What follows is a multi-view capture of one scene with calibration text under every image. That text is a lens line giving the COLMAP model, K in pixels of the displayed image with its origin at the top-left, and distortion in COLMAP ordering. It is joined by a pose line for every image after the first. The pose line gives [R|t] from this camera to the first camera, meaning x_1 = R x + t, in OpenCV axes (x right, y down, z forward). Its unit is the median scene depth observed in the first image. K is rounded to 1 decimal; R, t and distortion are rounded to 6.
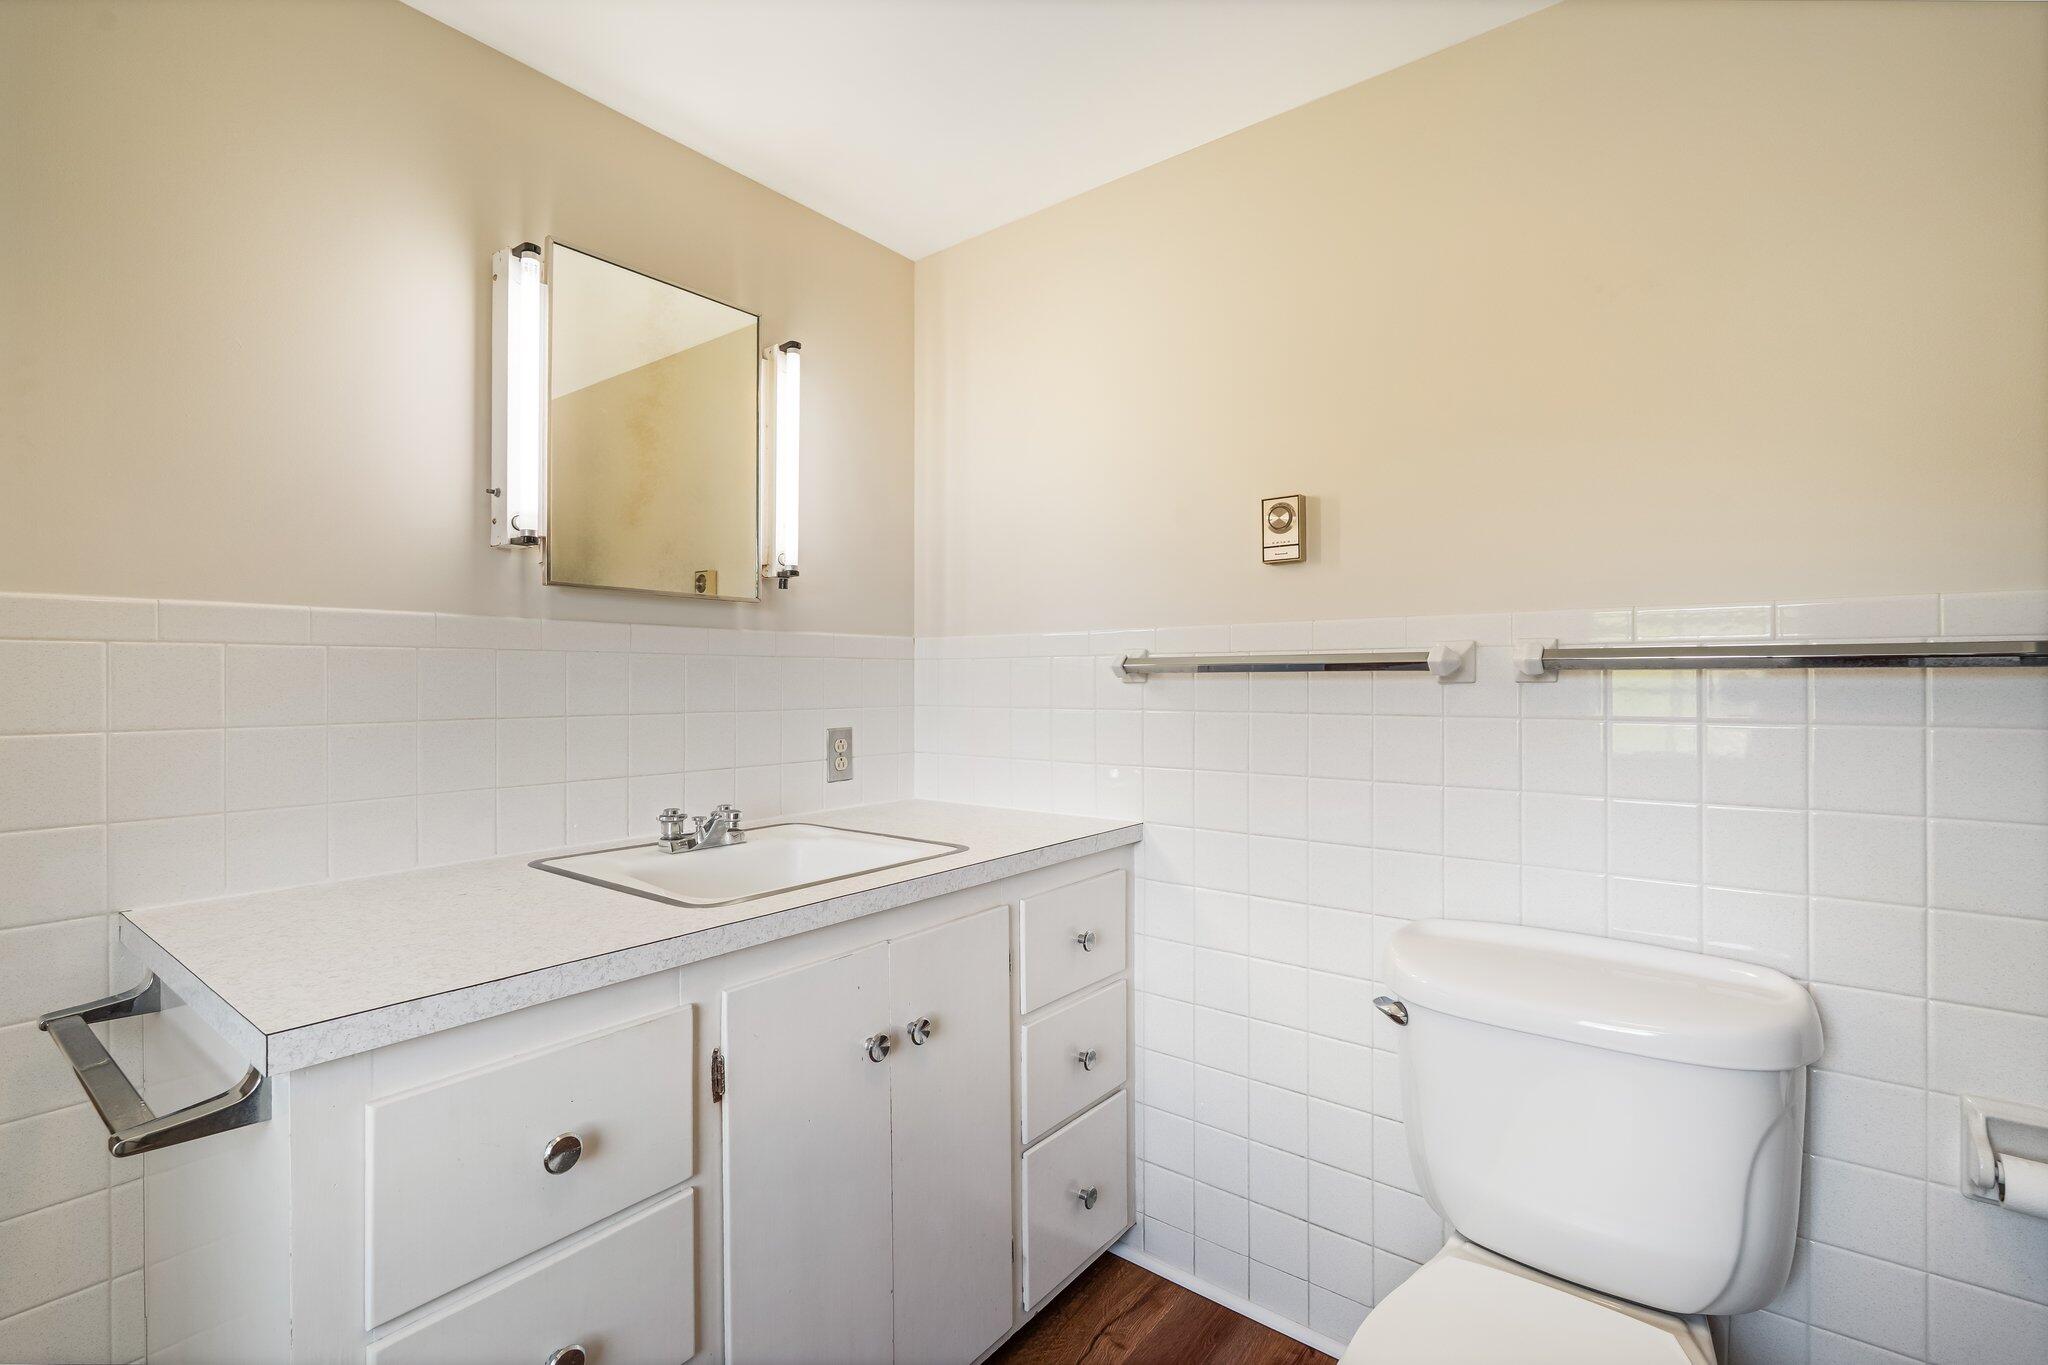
lens RADIAL K [[936.3, 0, 1018.3], [0, 936.3, 675.1], [0, 0, 1]] dist [0.001472, -0.000123]
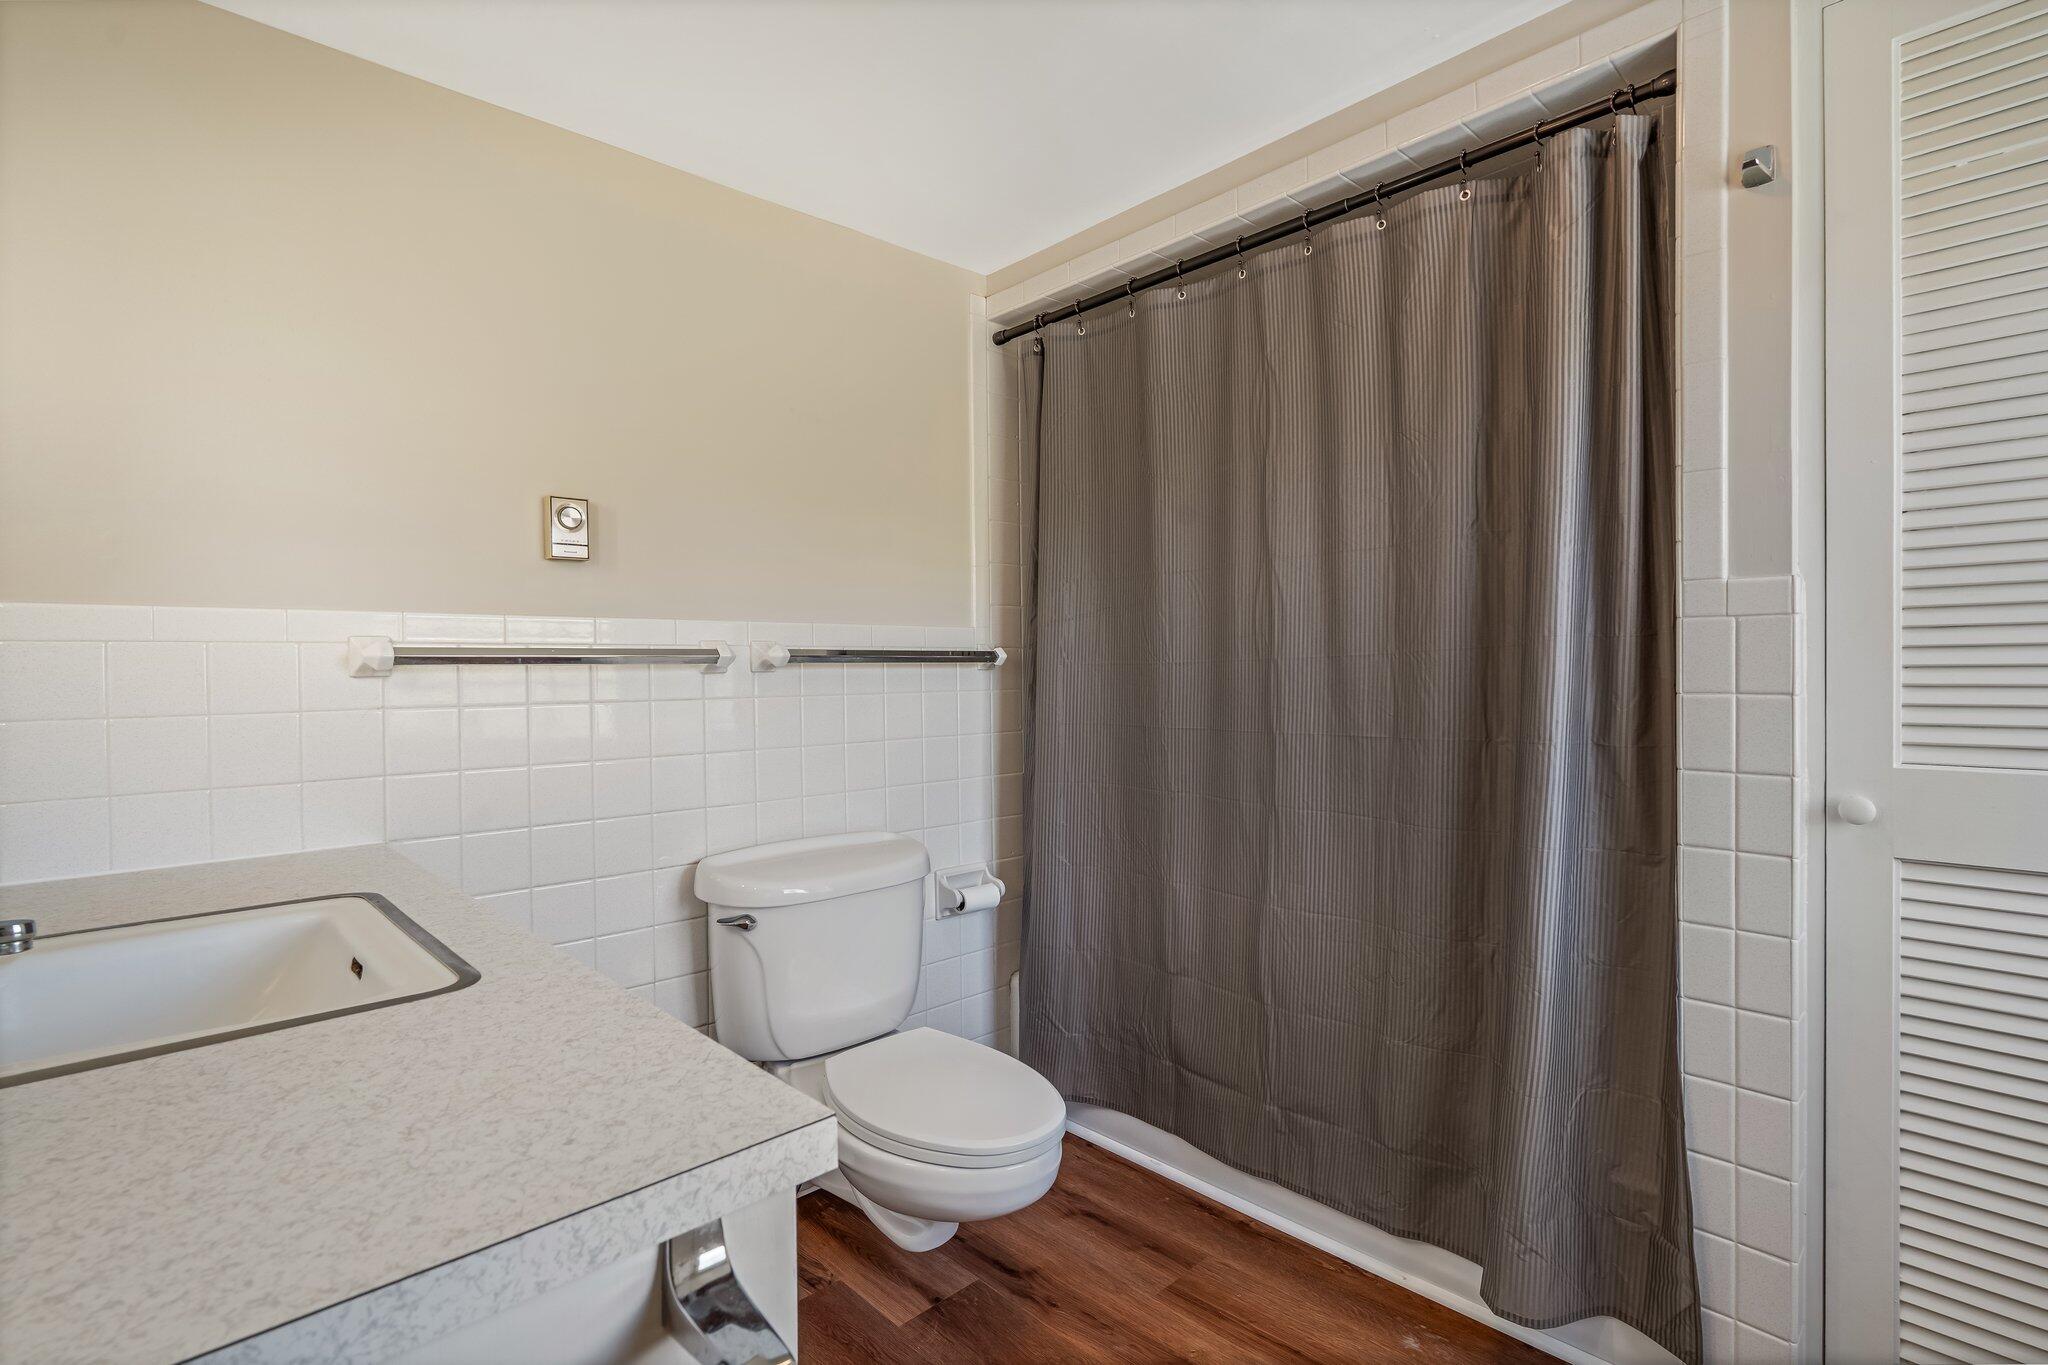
lens RADIAL K [[979.1, 0, 1015.9], [0, 979.1, 674.8], [0, 0, 1]] dist [-0.001693, -0.000210]
pose [[0.148585, -0.003699, 0.988893, -0.730008], [0.008161, 0.999964, 0.002514, 0.009830], [-0.988866, 0.007697, 0.148610, 0.340199]]
